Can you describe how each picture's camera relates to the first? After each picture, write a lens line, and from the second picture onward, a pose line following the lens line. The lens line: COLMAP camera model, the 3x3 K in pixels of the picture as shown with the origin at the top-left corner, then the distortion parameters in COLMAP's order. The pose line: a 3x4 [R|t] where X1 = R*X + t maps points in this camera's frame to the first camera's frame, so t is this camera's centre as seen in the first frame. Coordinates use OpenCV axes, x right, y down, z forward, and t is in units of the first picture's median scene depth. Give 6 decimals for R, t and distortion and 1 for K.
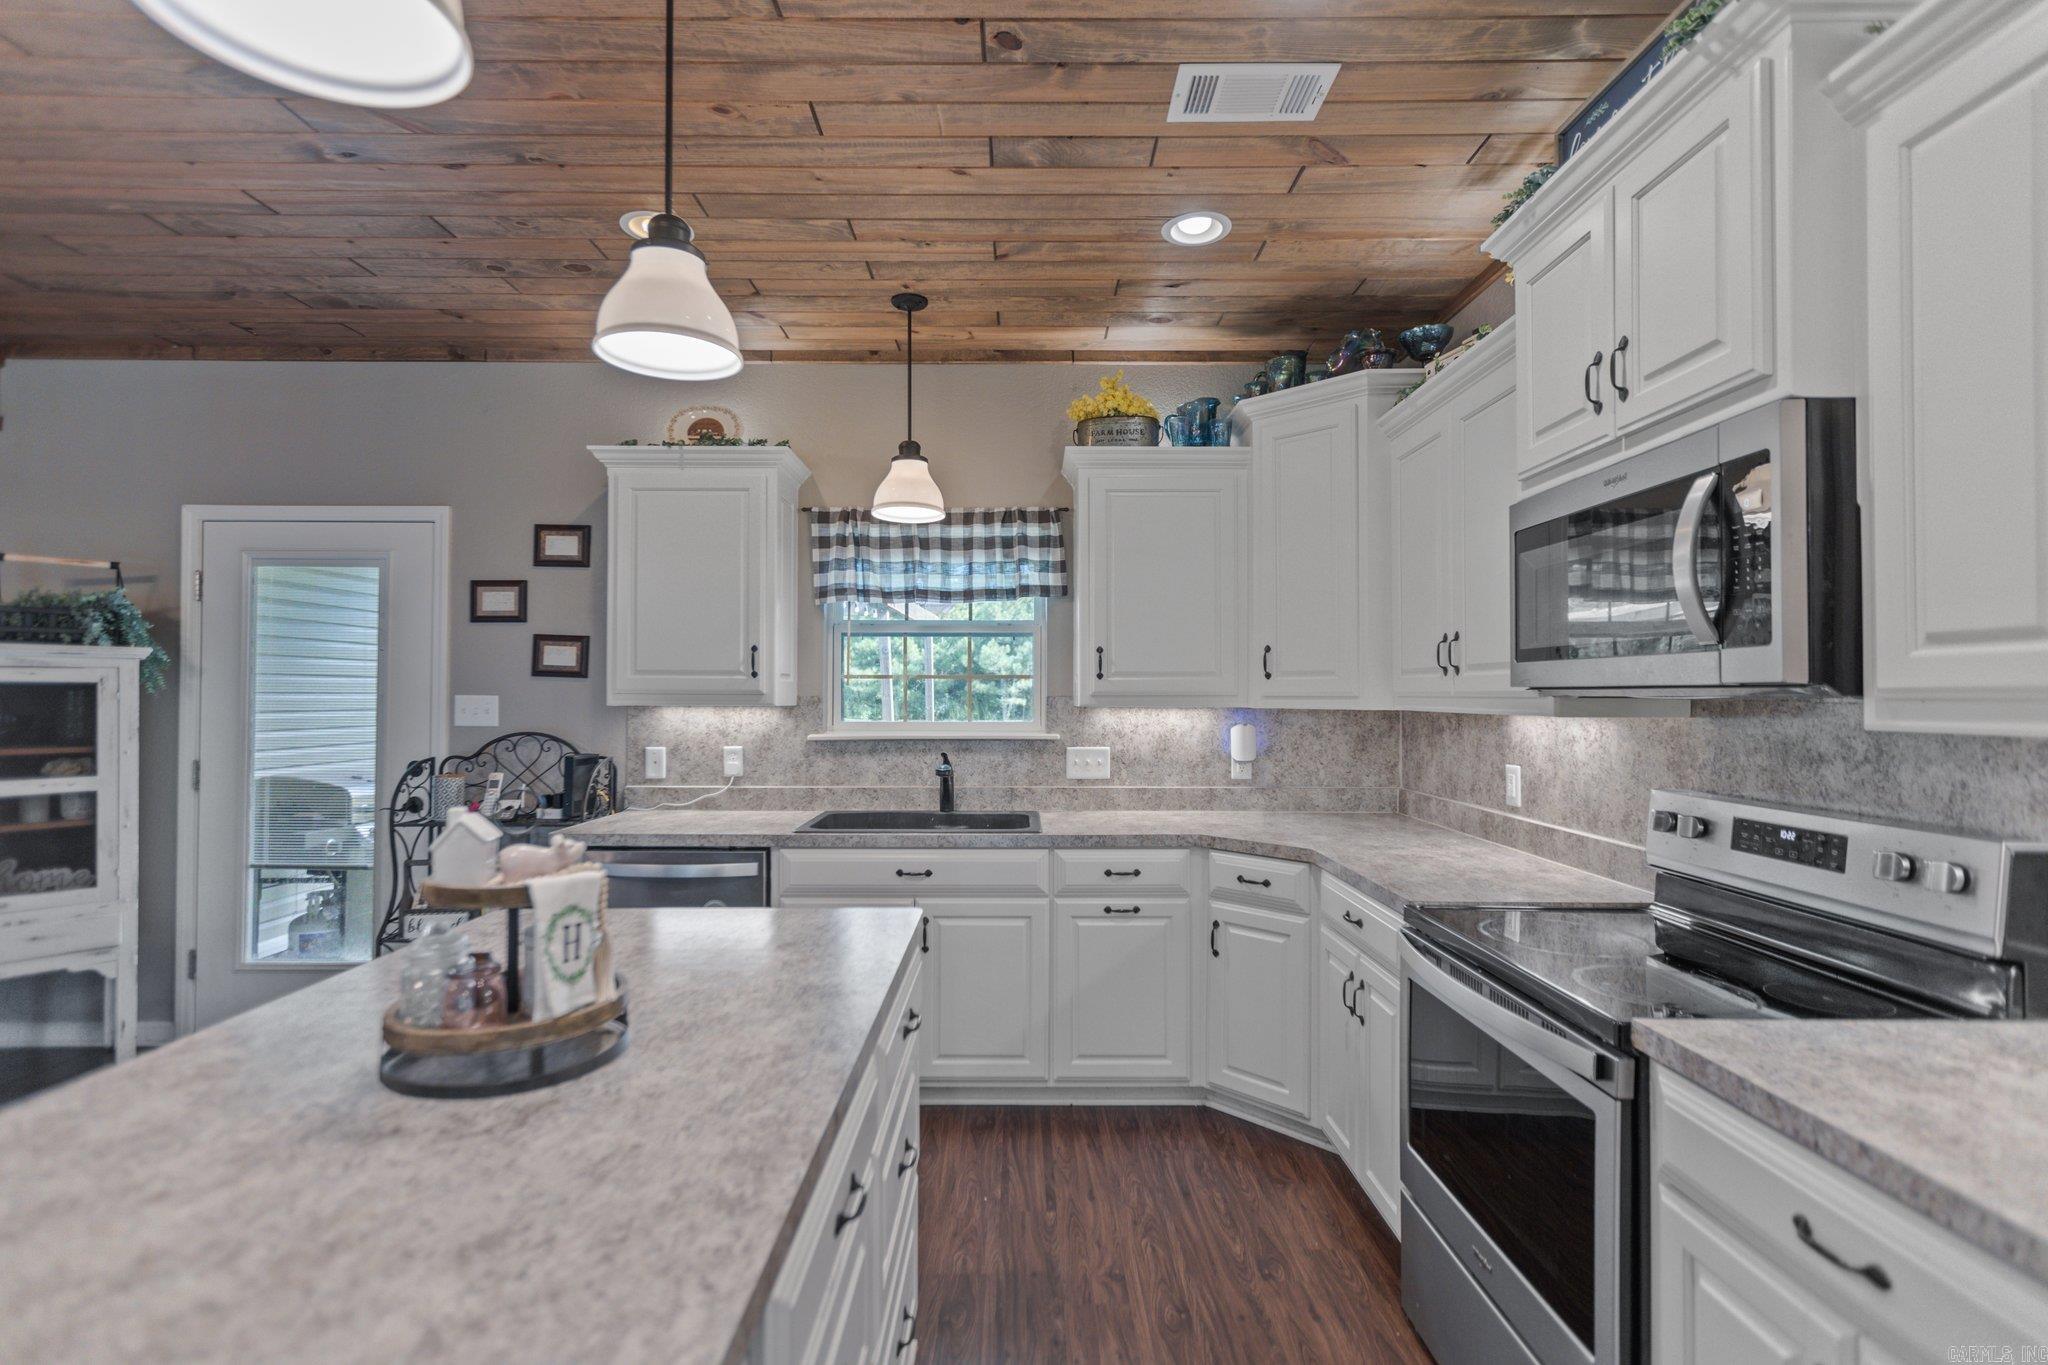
lens RADIAL K [[936.4, 0, 1025.2], [0, 936.4, 679.1], [0, 0, 1]] dist [0.002714, -0.000434]
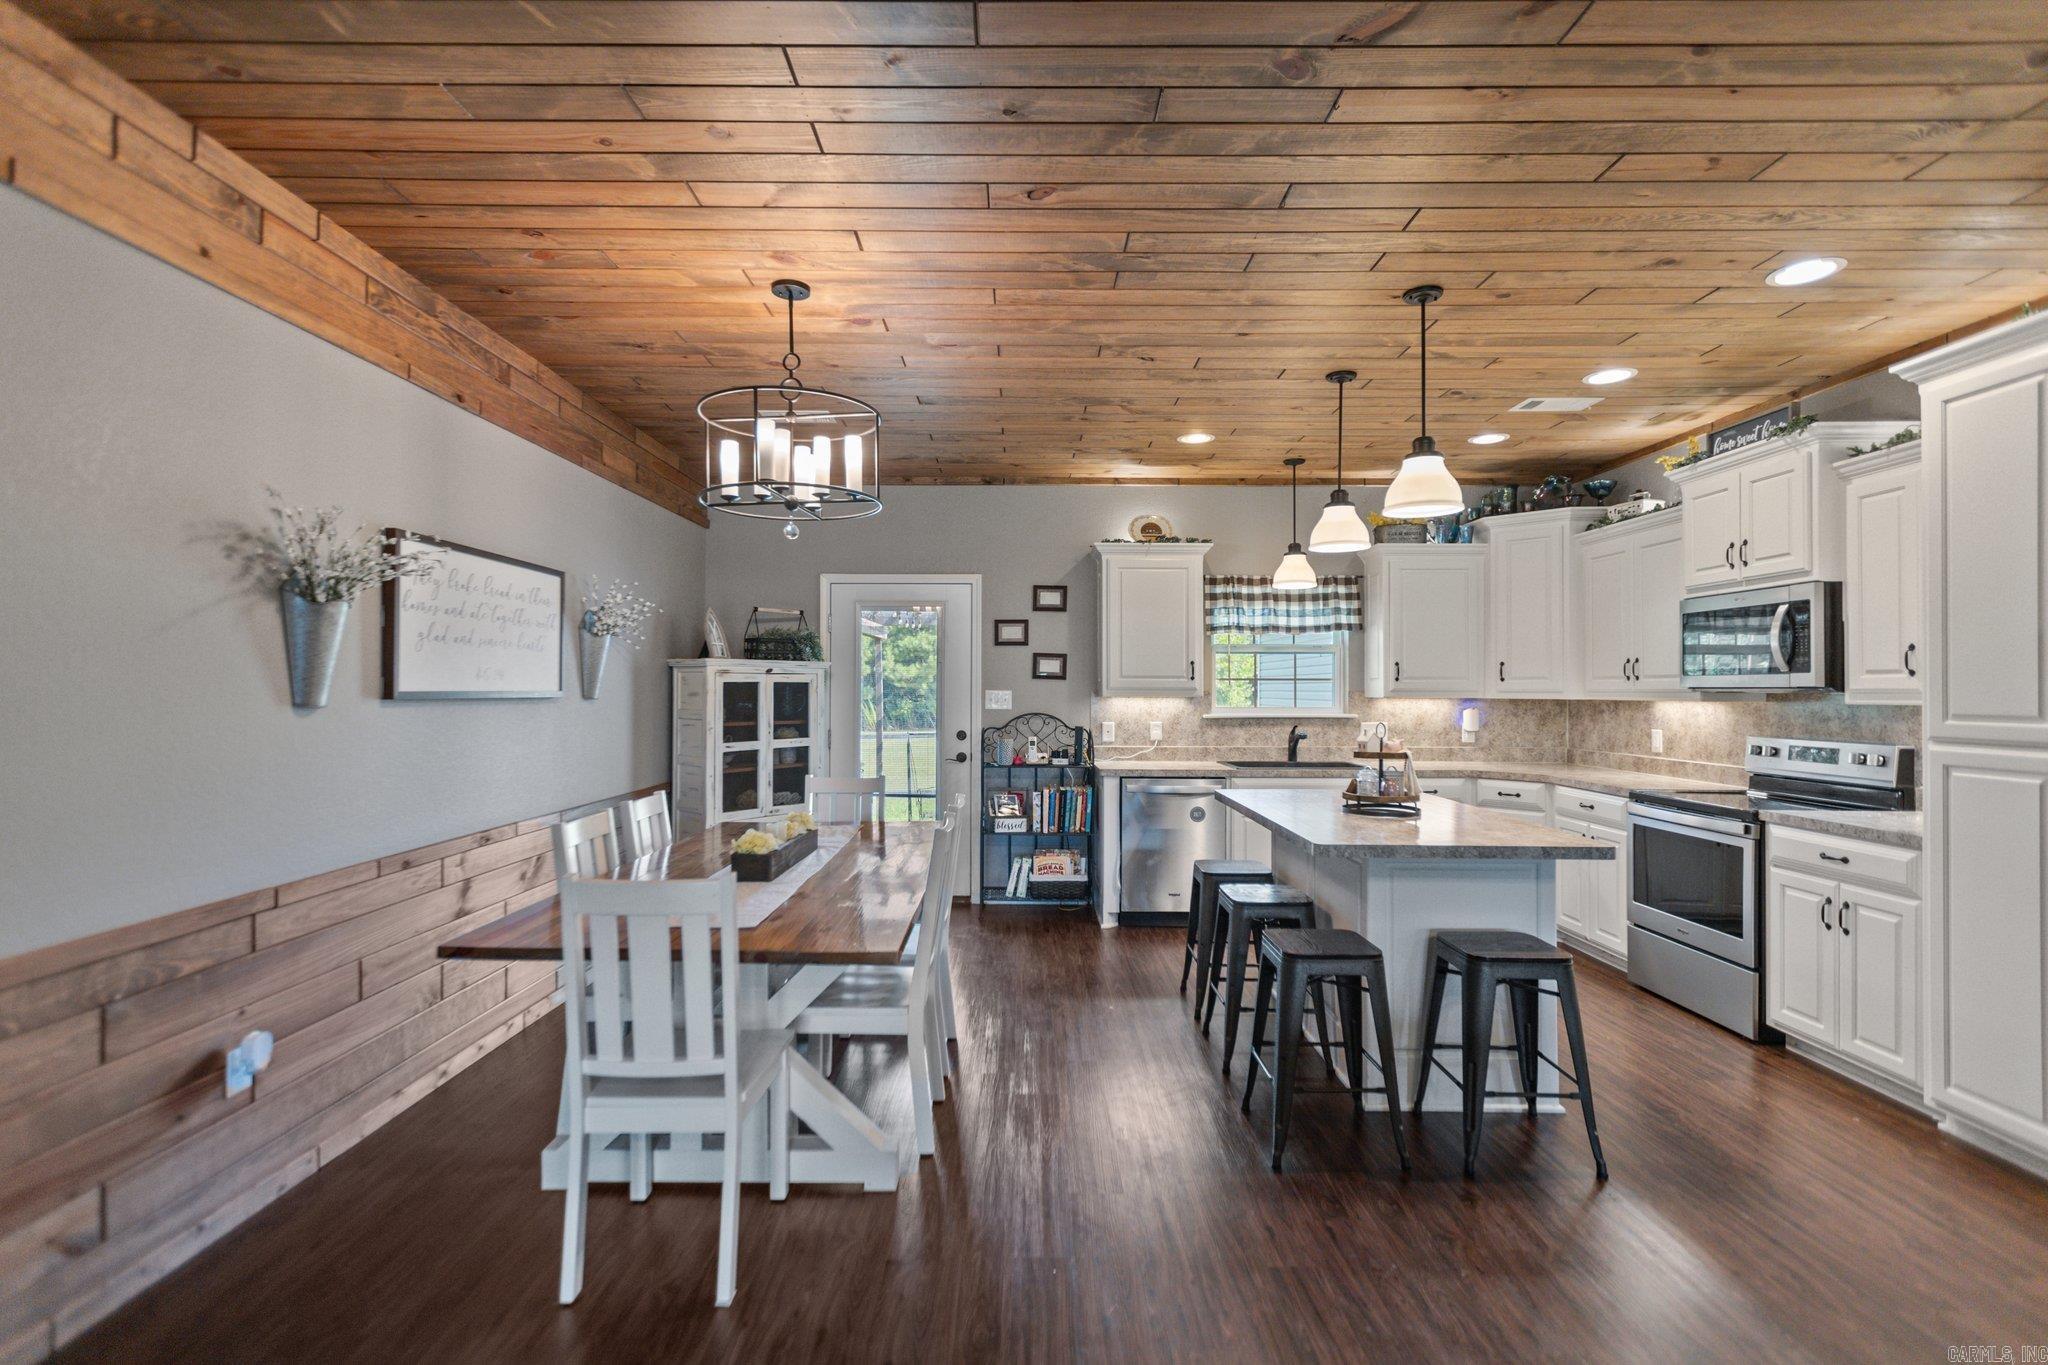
lens RADIAL K [[936.4, 0, 1020.1], [0, 936.4, 676.6], [0, 0, 1]] dist [0.002714, -0.000434]
pose [[0.999989, 0.000766, -0.004543, -0.615611], [-0.000752, 0.999995, 0.002907, -0.013152], [0.004545, -0.002904, 0.999985, -0.717215]]
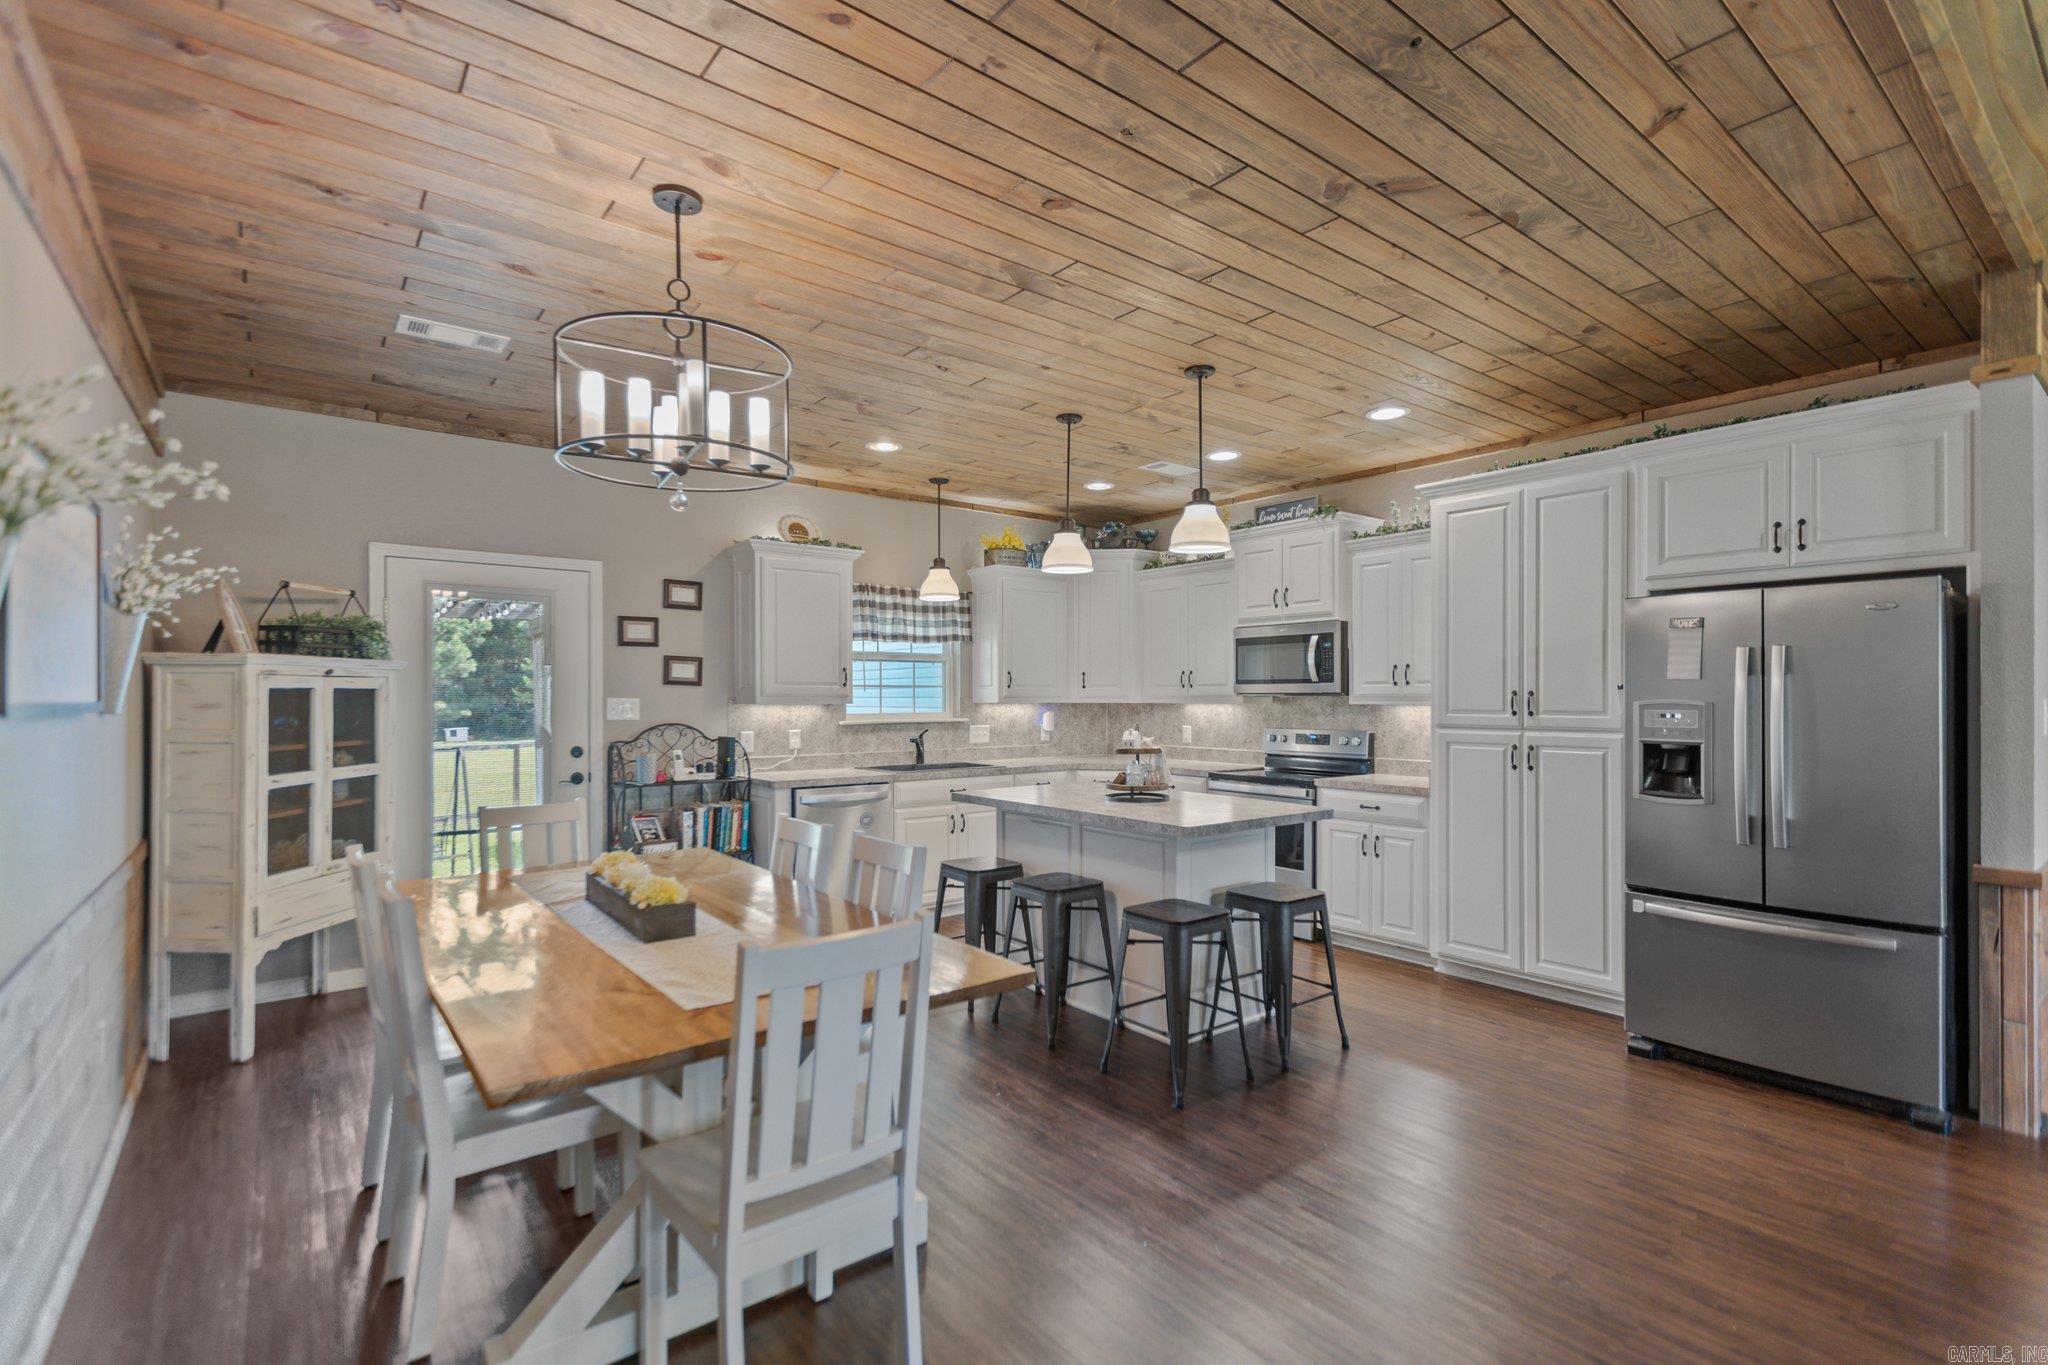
lens RADIAL K [[936.4, 0, 1028.4], [0, 936.4, 689.9], [0, 0, 1]] dist [0.002714, -0.000434]
pose [[0.786690, 0.001384, 0.617347, -1.109018], [-0.007407, 0.999947, 0.007196, -0.010792], [-0.617304, -0.010234, 0.786658, -0.545020]]
